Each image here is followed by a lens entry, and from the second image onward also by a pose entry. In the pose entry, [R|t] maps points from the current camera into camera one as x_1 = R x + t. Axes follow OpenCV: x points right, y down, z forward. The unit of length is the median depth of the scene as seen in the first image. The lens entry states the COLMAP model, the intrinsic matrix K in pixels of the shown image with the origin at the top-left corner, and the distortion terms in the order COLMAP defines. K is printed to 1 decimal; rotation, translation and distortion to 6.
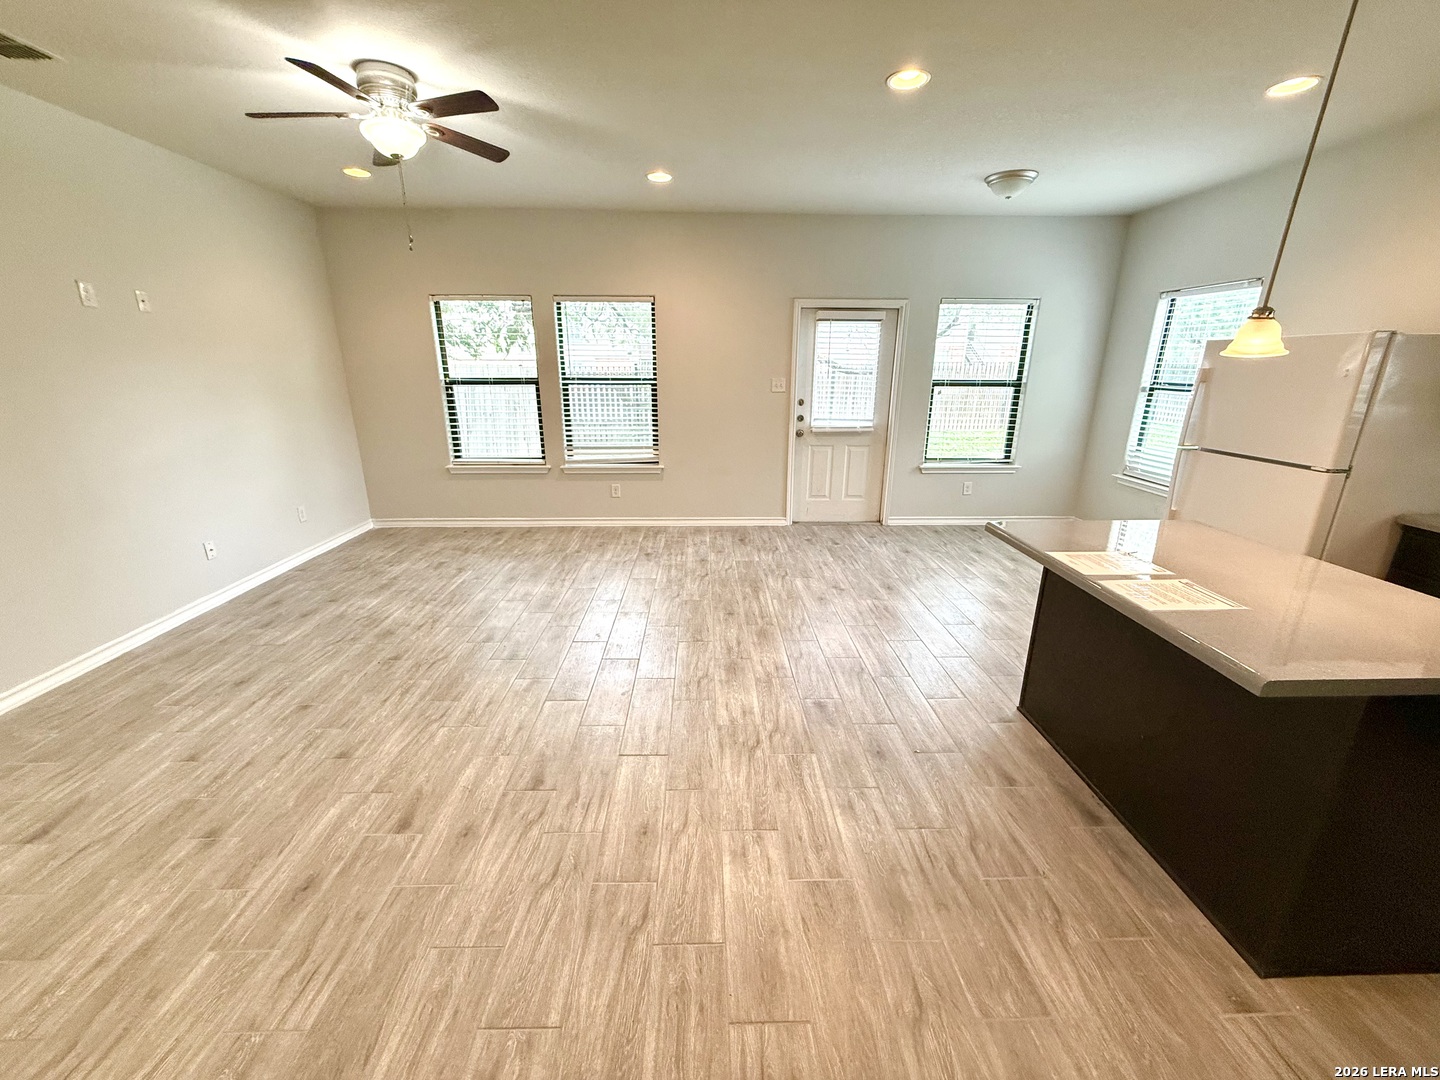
lens RADIAL K [[573.7, 0, 717.0], [0, 573.7, 538.8], [0, 0, 1]] dist [0.001679, -0.000415]
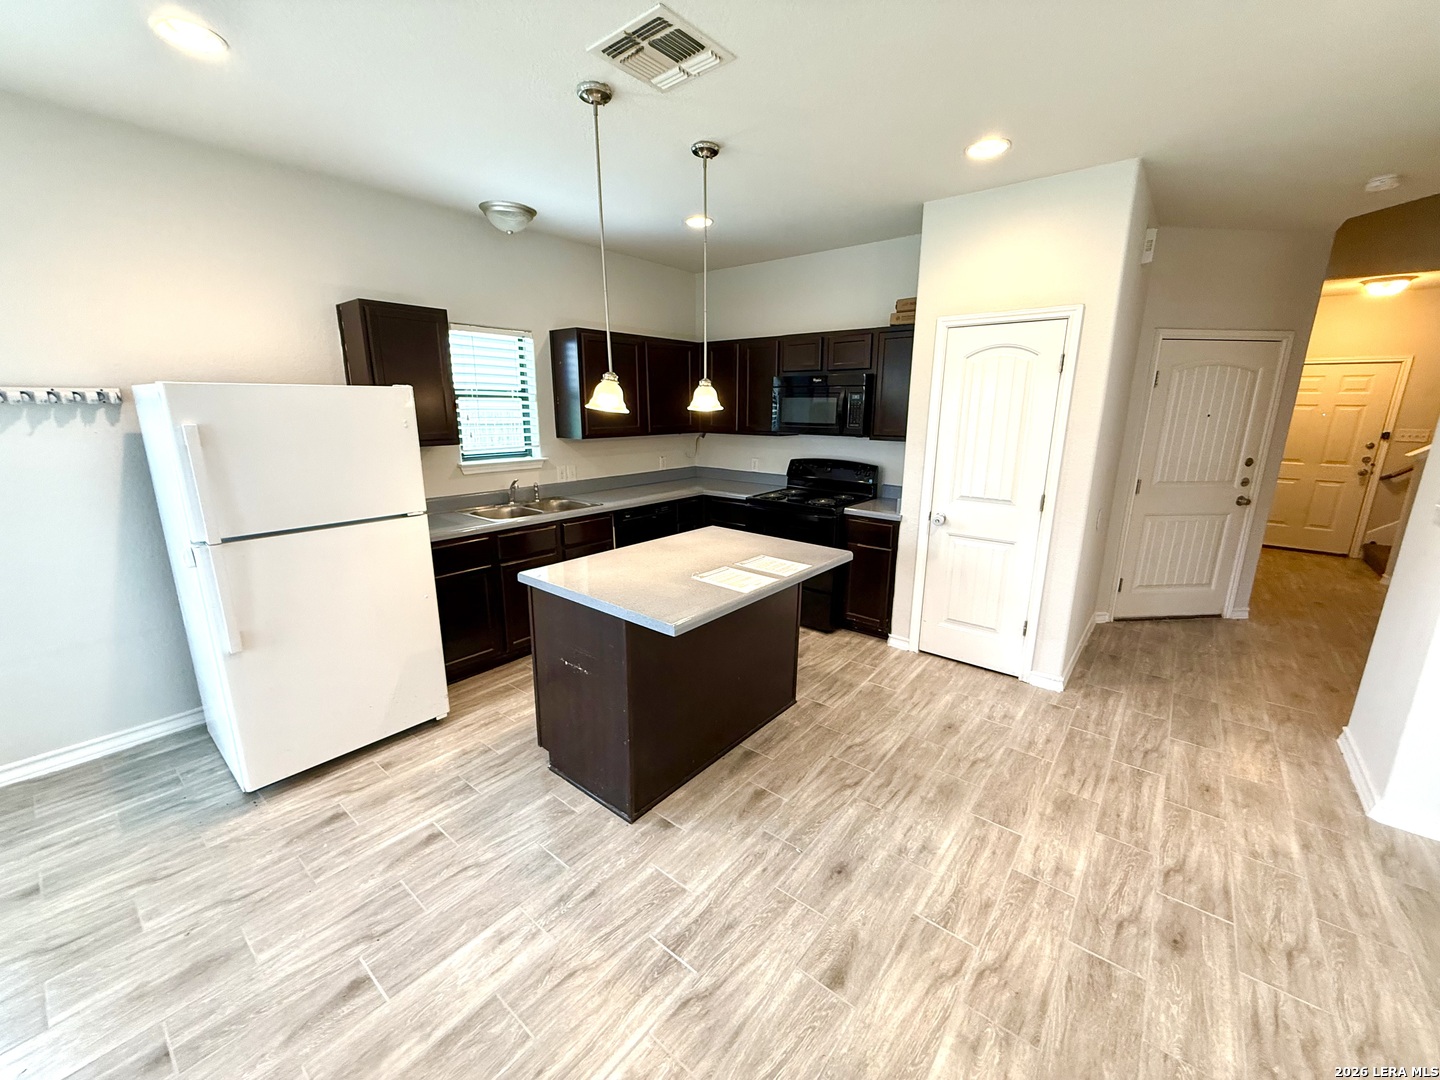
lens RADIAL K [[573.7, 0, 719.1], [0, 573.7, 540.9], [0, 0, 1]] dist [0.001679, -0.000415]
pose [[-0.760808, -0.158472, 0.629331, -0.020667], [0.183324, 0.877755, 0.442650, -0.240320], [-0.622546, 0.452143, -0.638751, 0.737186]]
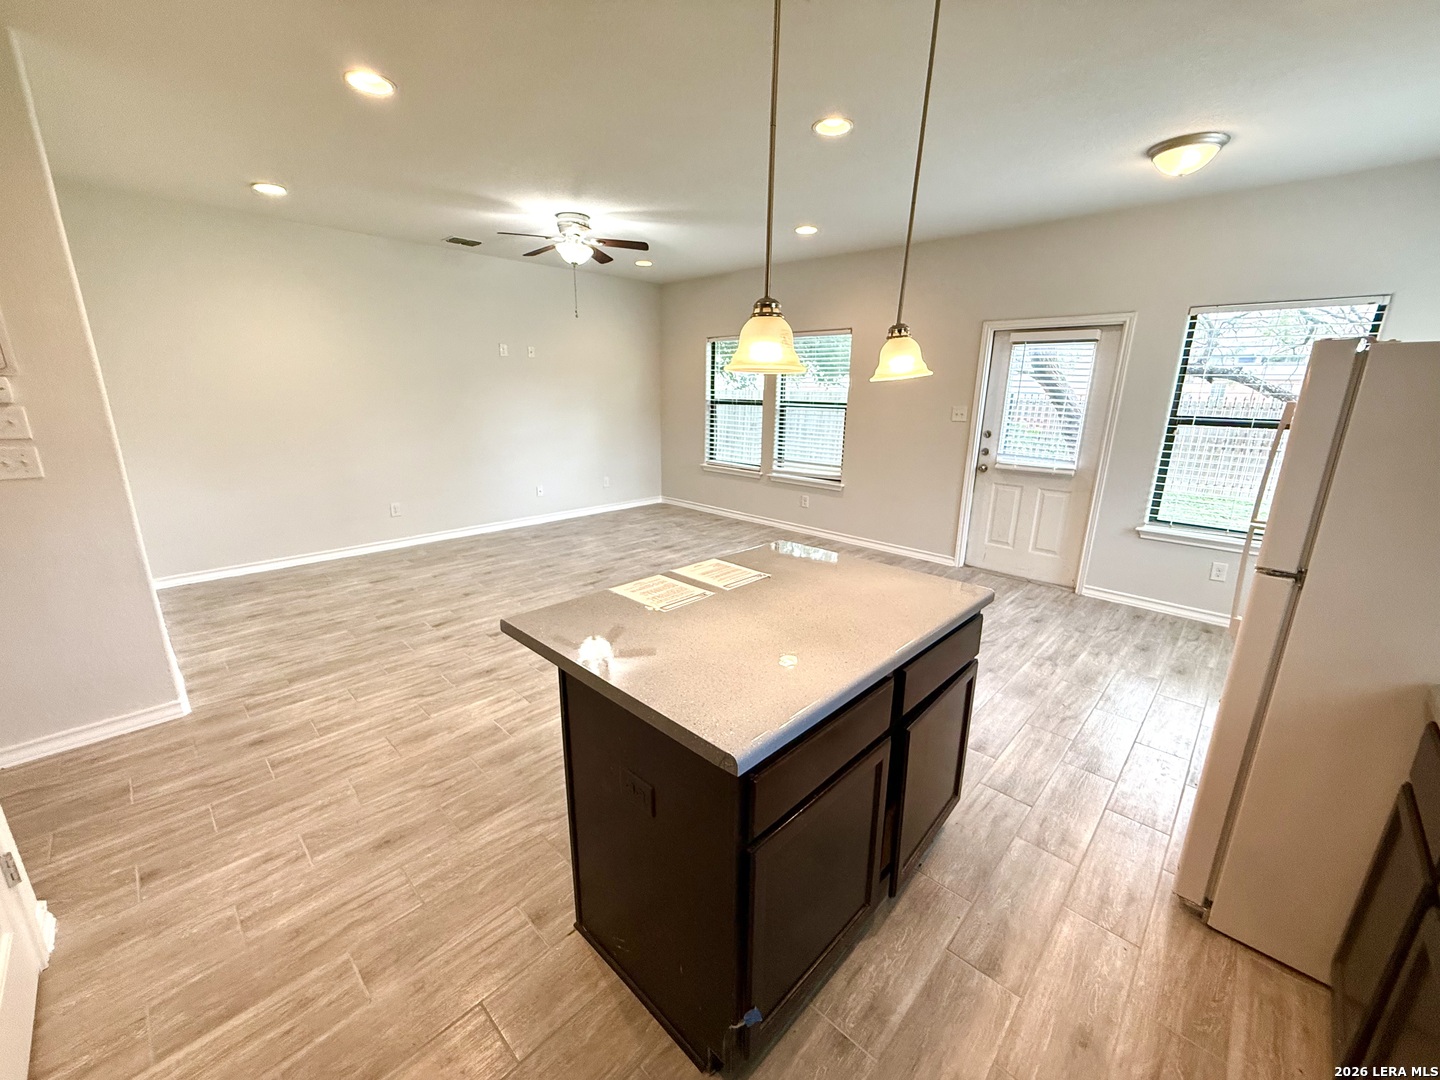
lens RADIAL K [[573.7, 0, 717.9], [0, 573.7, 538.8], [0, 0, 1]] dist [0.001679, -0.000415]
pose [[0.703012, 0.189129, -0.685569, 0.580146], [-0.220597, 0.974434, 0.042610, -0.026940], [0.676100, 0.121279, 0.726760, 0.092898]]
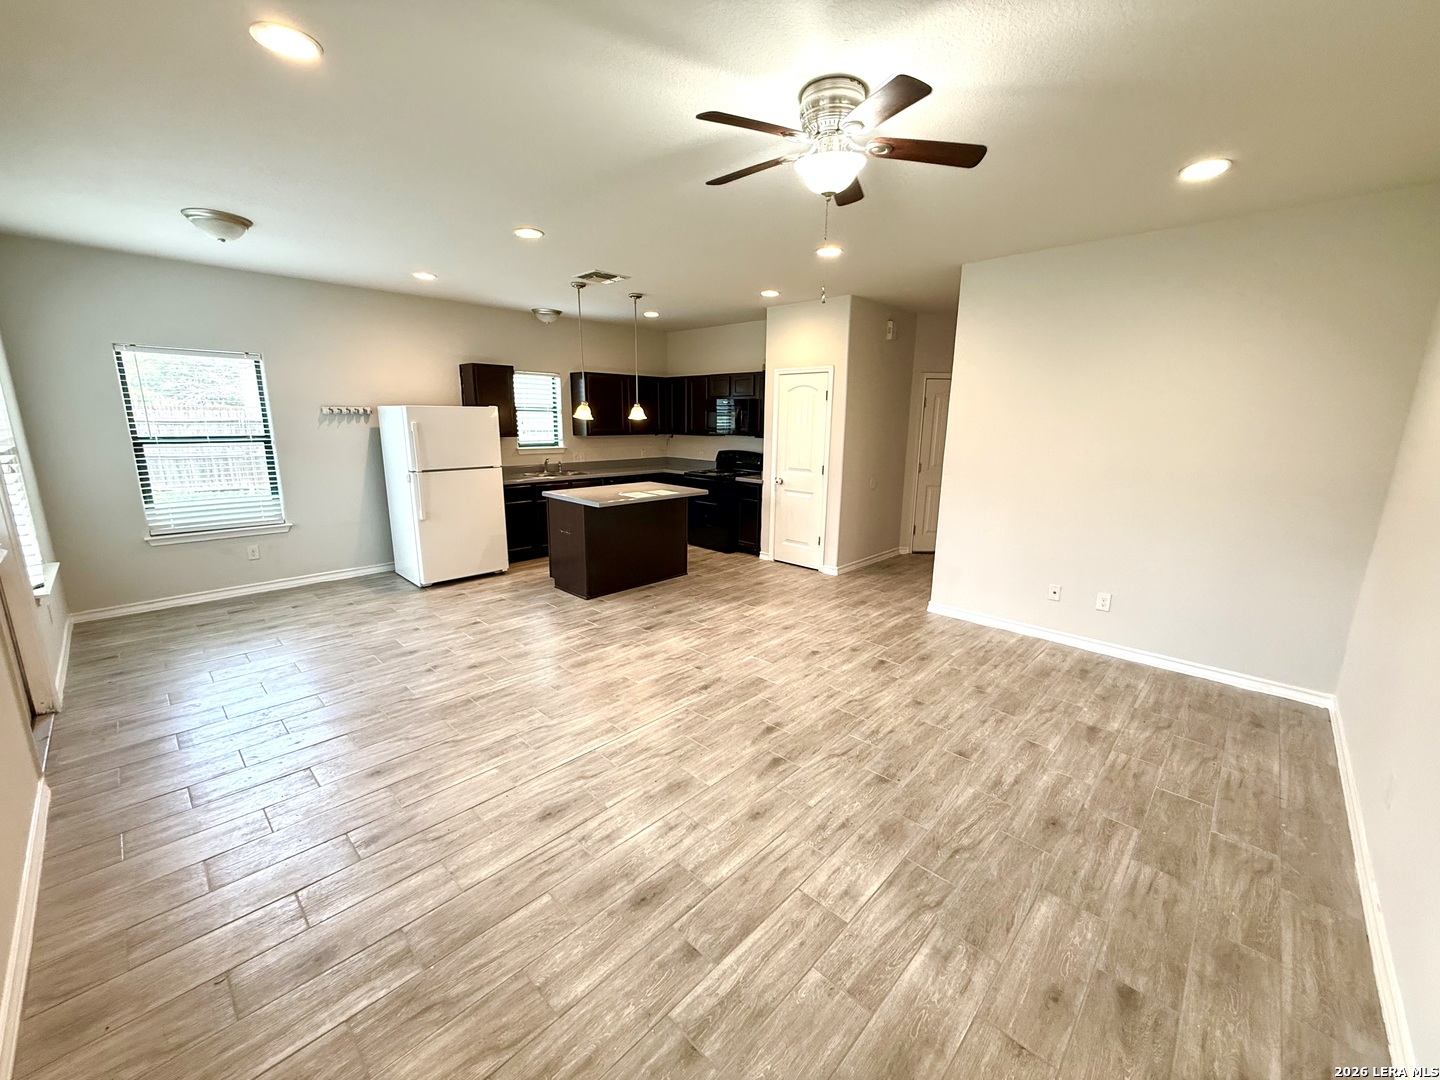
lens RADIAL K [[573.7, 0, 717.1], [0, 573.7, 538.6], [0, 0, 1]] dist [0.001679, -0.000415]
pose [[-0.703789, -0.159325, 0.692313, -0.615201], [0.196688, 0.892731, 0.405396, -0.330123], [-0.682638, 0.421482, -0.596957, 1.017794]]
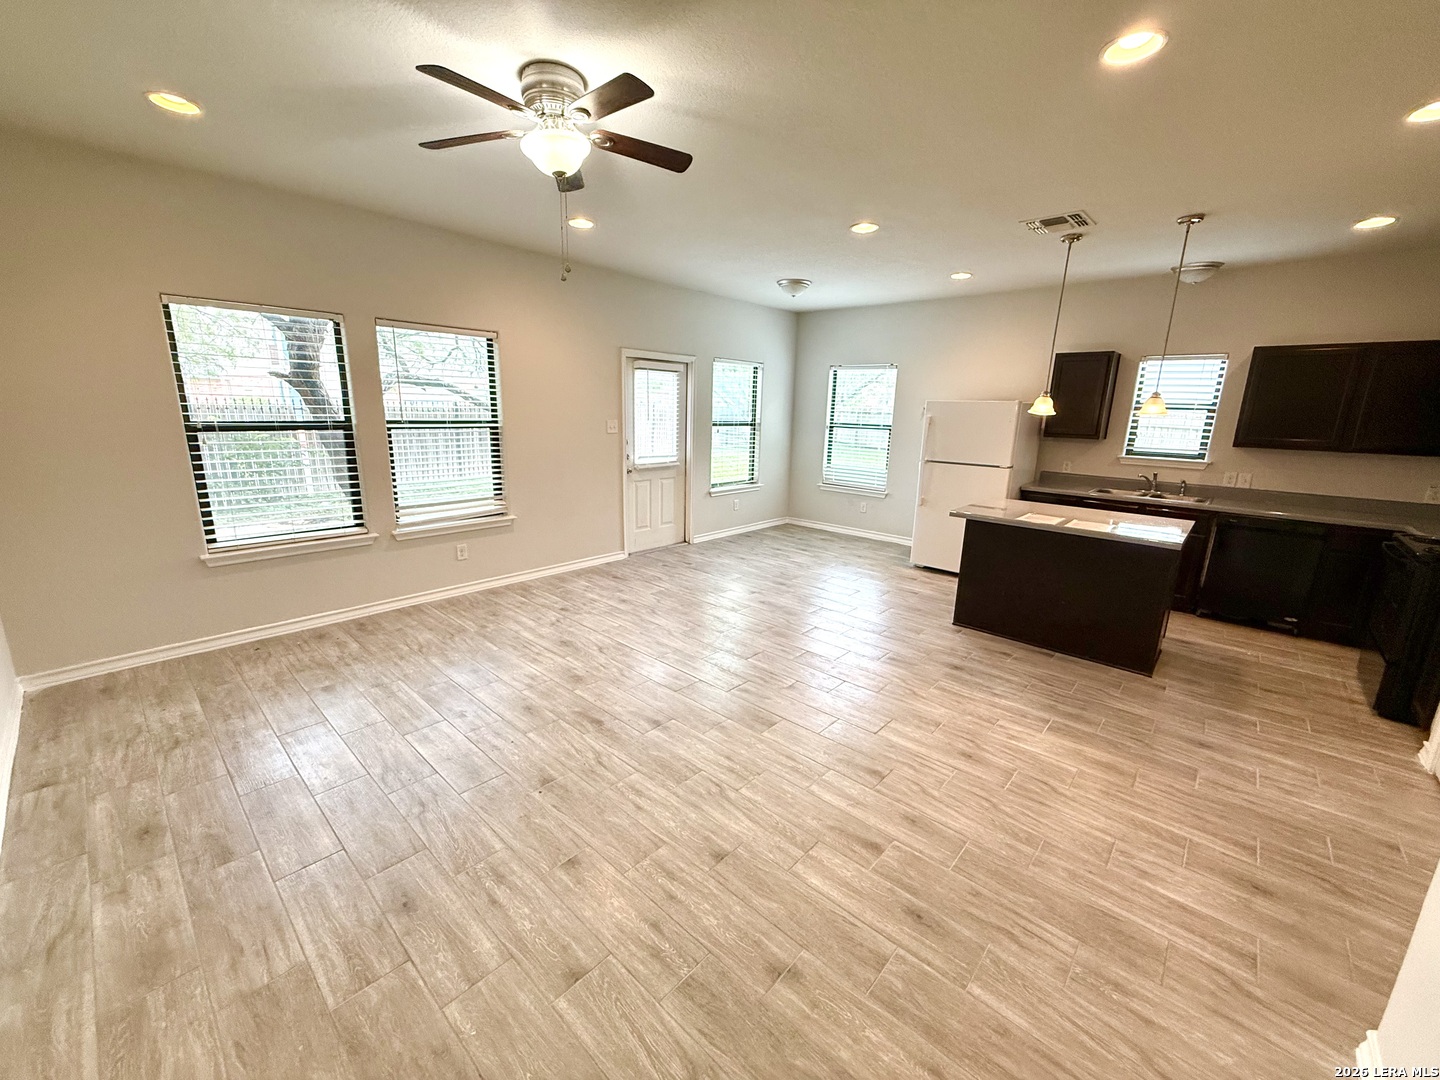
lens RADIAL K [[573.7, 0, 717.8], [0, 573.7, 539.9], [0, 0, 1]] dist [0.001679, -0.000415]
pose [[0.692700, -0.150557, 0.705337, -0.605699], [0.190656, 0.981405, 0.022244, -0.057927], [-0.695570, 0.119068, 0.708523, 0.165106]]
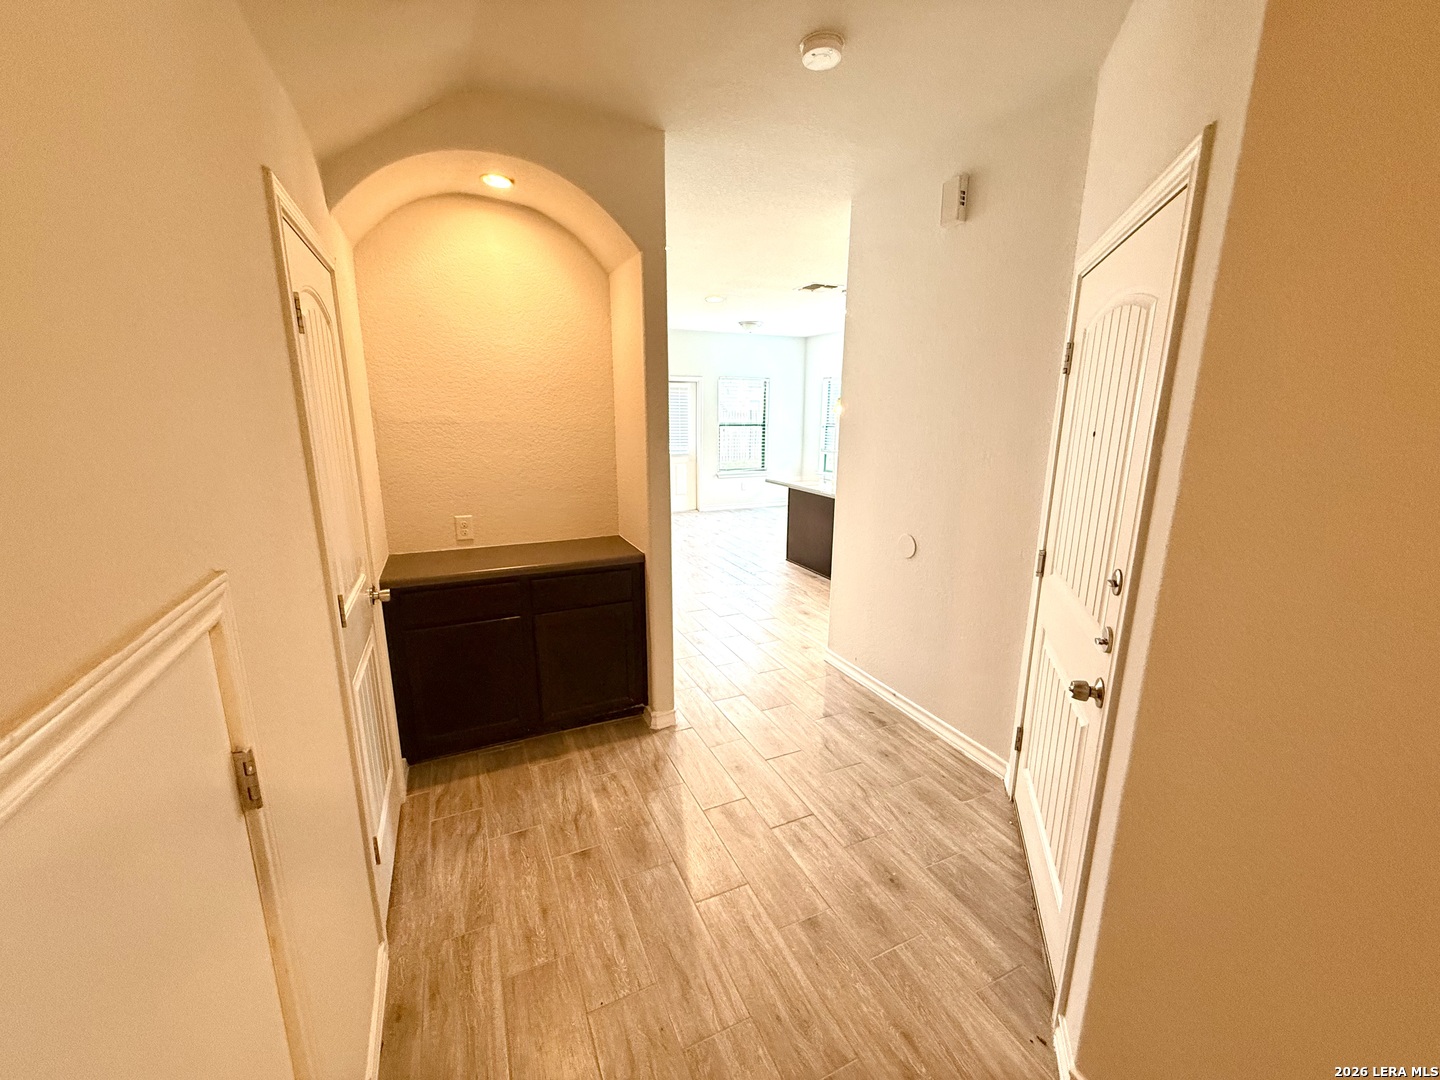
lens RADIAL K [[573.7, 0, 721.2], [0, 573.7, 535.6], [0, 0, 1]] dist [0.001679, -0.000415]
pose [[0.914363, -0.083839, 0.396121, -0.367260], [0.115010, 0.991809, -0.055559, 0.172436], [-0.388218, 0.096358, 0.916516, -0.606167]]
